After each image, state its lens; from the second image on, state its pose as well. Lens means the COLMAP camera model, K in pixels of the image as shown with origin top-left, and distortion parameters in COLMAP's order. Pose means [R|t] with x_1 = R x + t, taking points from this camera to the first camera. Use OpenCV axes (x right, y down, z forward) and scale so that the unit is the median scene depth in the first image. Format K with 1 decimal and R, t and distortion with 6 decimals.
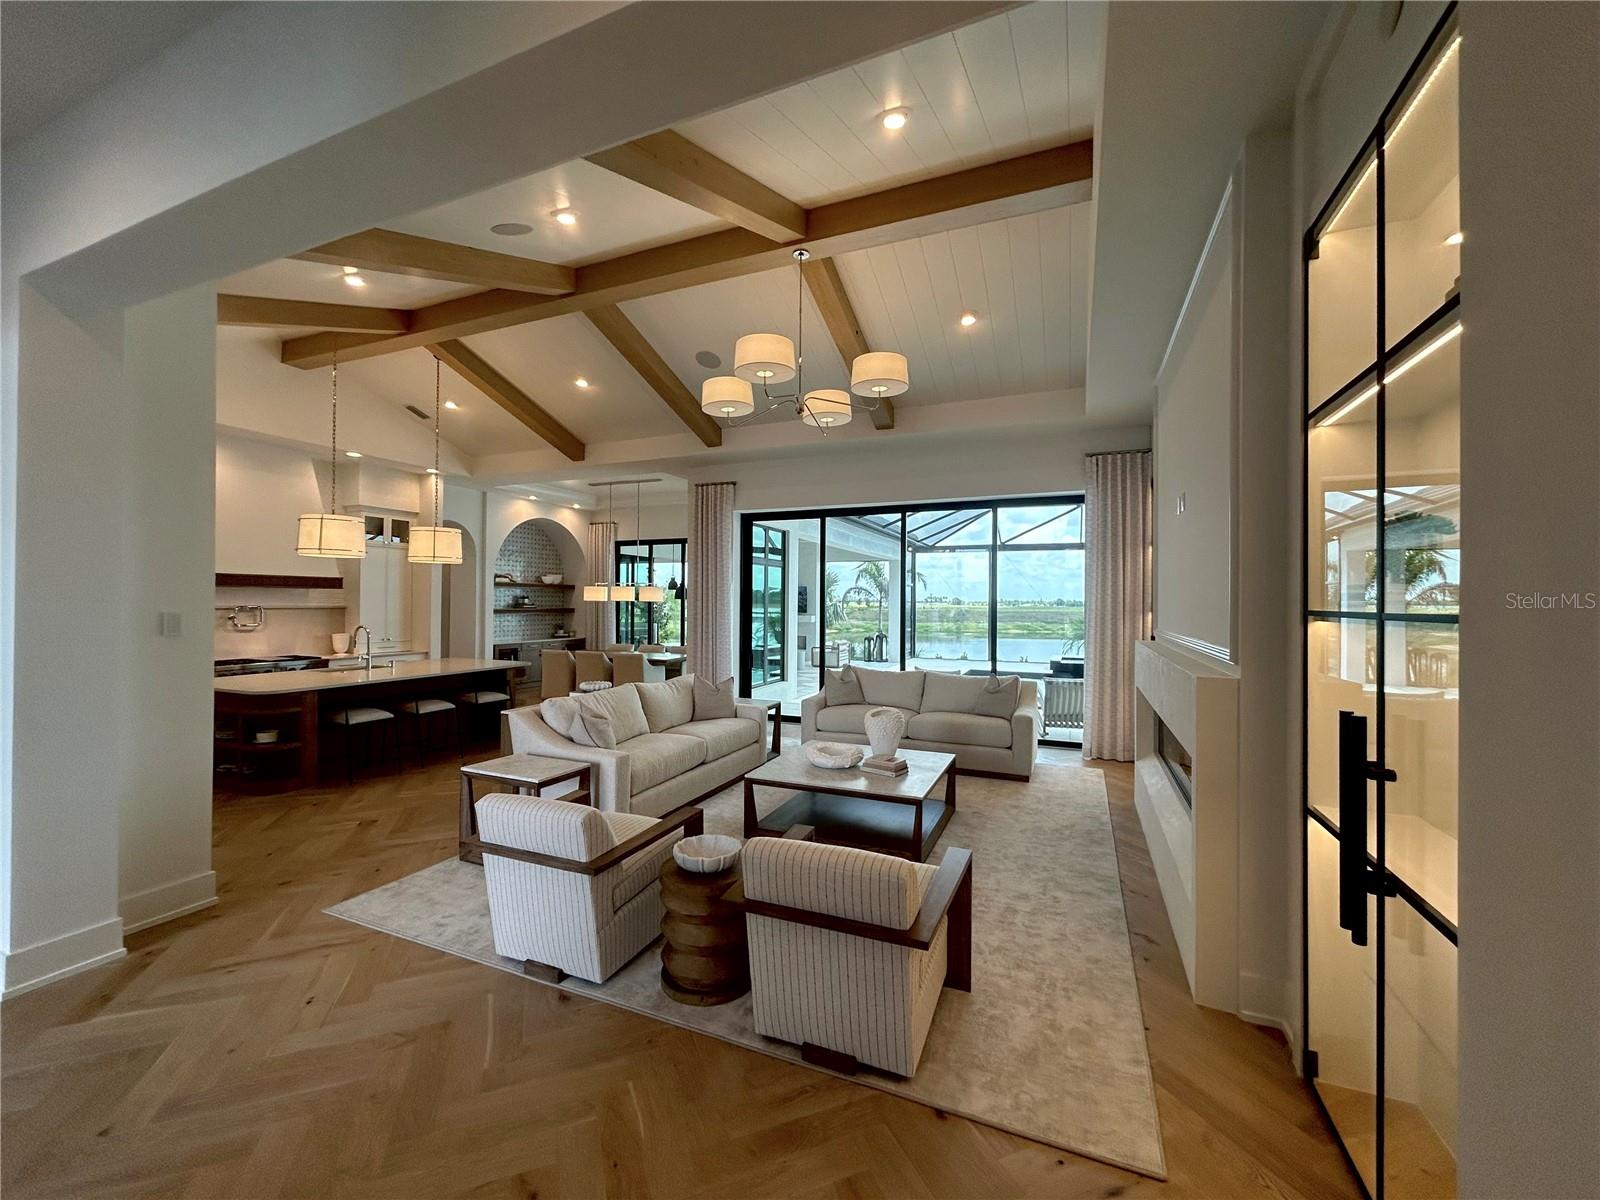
lens RADIAL K [[644.3, 0, 802.5], [0, 644.3, 594.8], [0, 0, 1]] dist [0.003741, -0.000171]
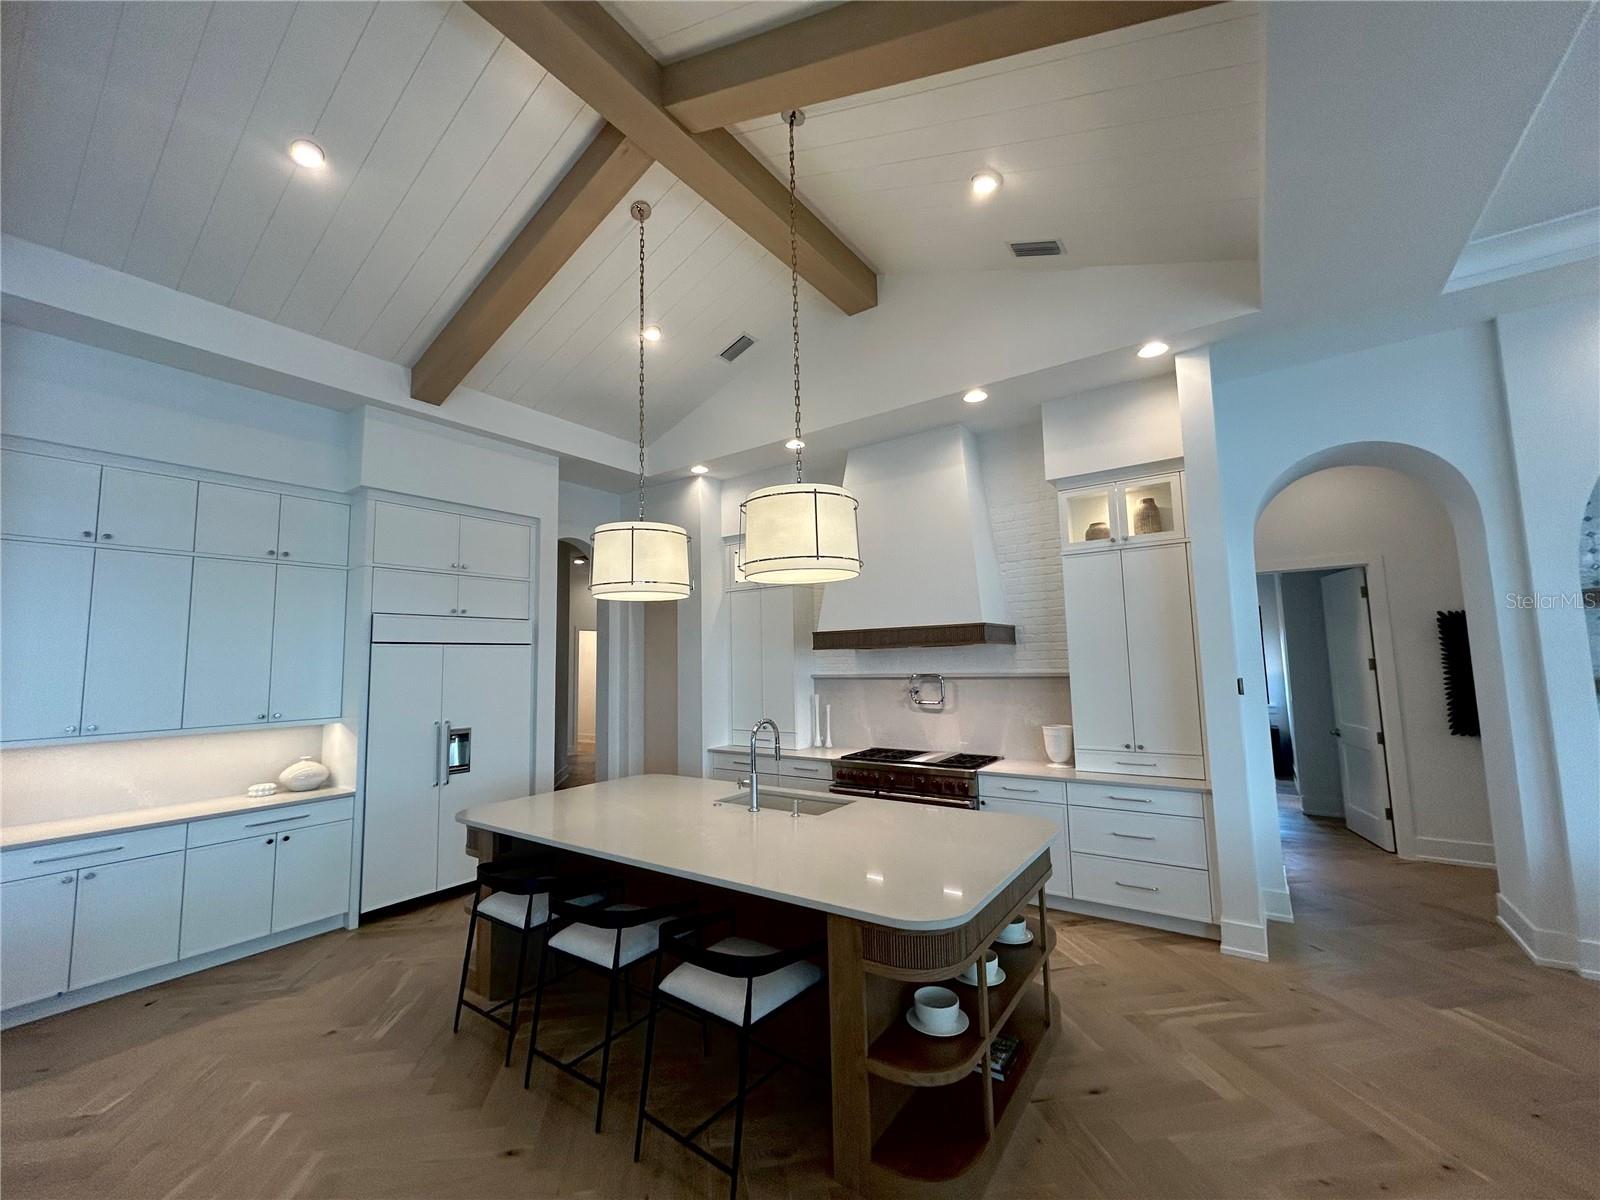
lens RADIAL K [[644.3, 0, 802.5], [0, 644.3, 594.8], [0, 0, 1]] dist [0.003741, -0.000171]
pose [[-0.201809, -0.099242, -0.974384, -0.097730], [0.031926, 0.993658, -0.107817, 0.002044], [0.978904, -0.052867, -0.197361, 0.618615]]
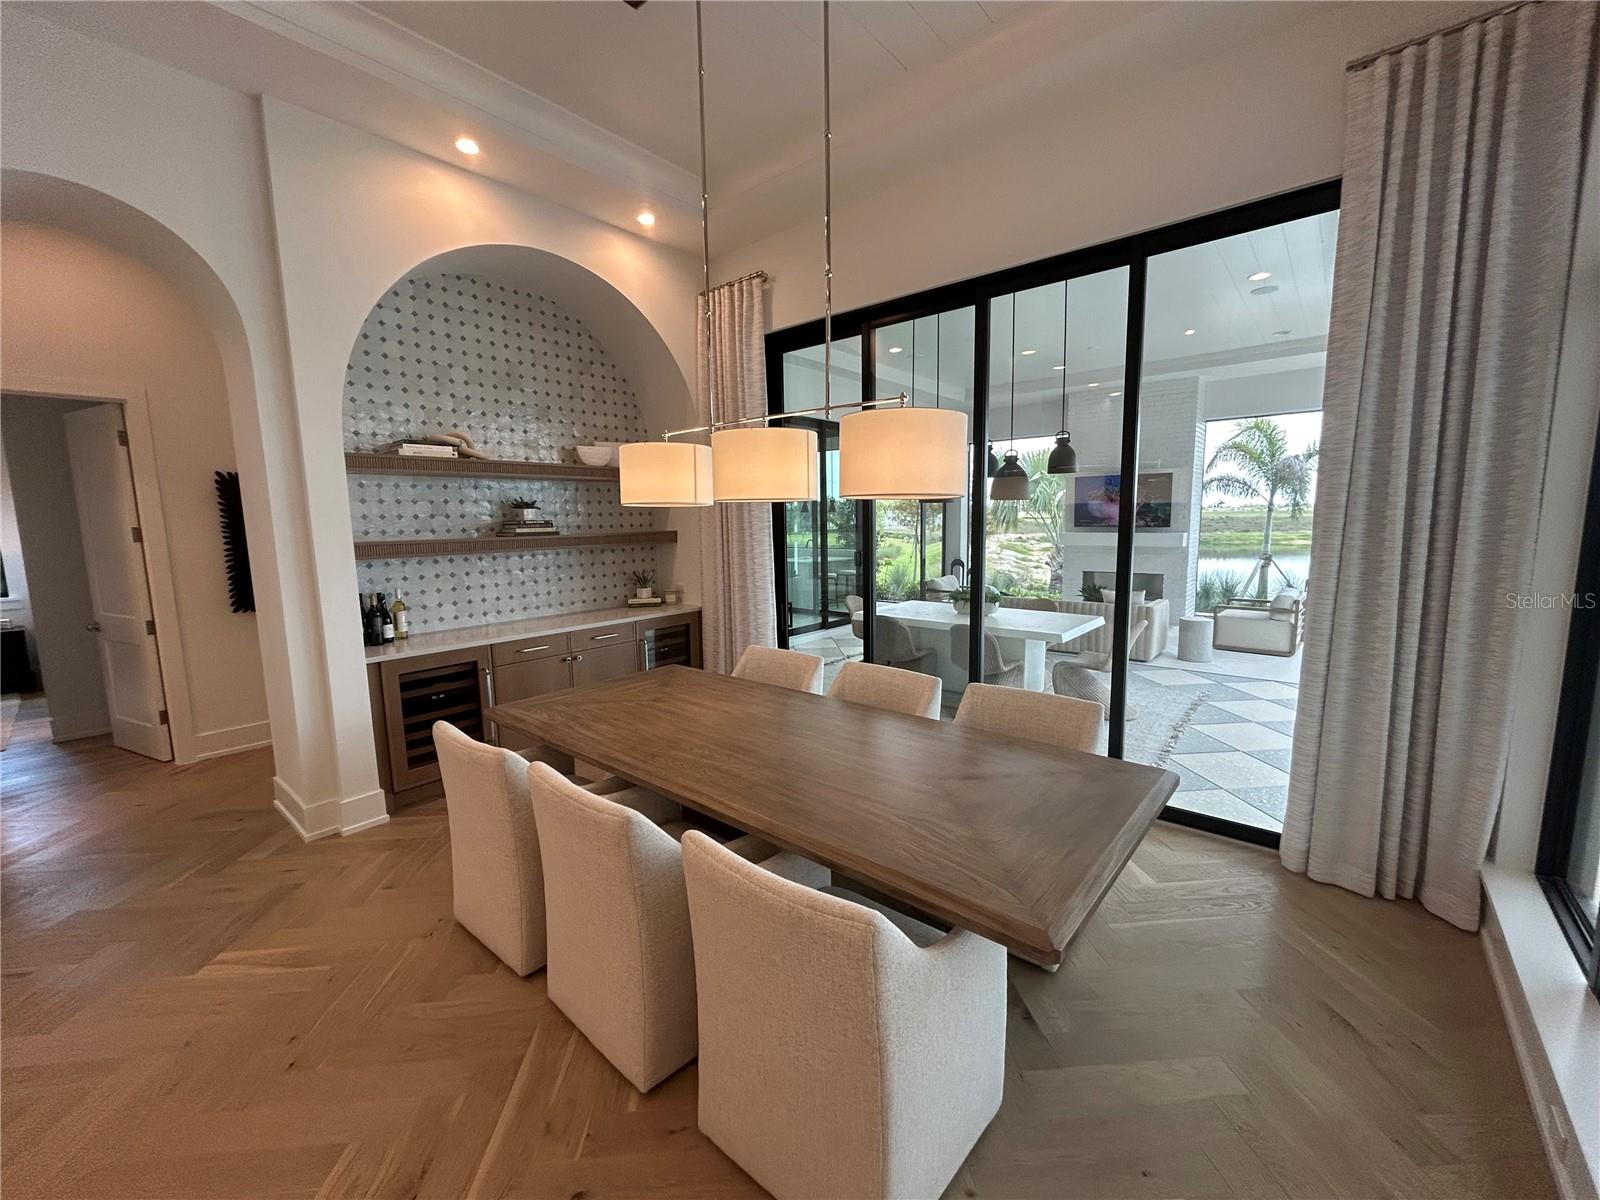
lens RADIAL K [[644.3, 0, 802.5], [0, 644.3, 594.8], [0, 0, 1]] dist [0.003741, -0.000171]
pose [[0.956746, 0.015908, -0.290490, -0.176956], [0.025316, 0.990164, 0.137604, 0.007615], [0.289822, -0.139006, 0.946932, 0.685185]]
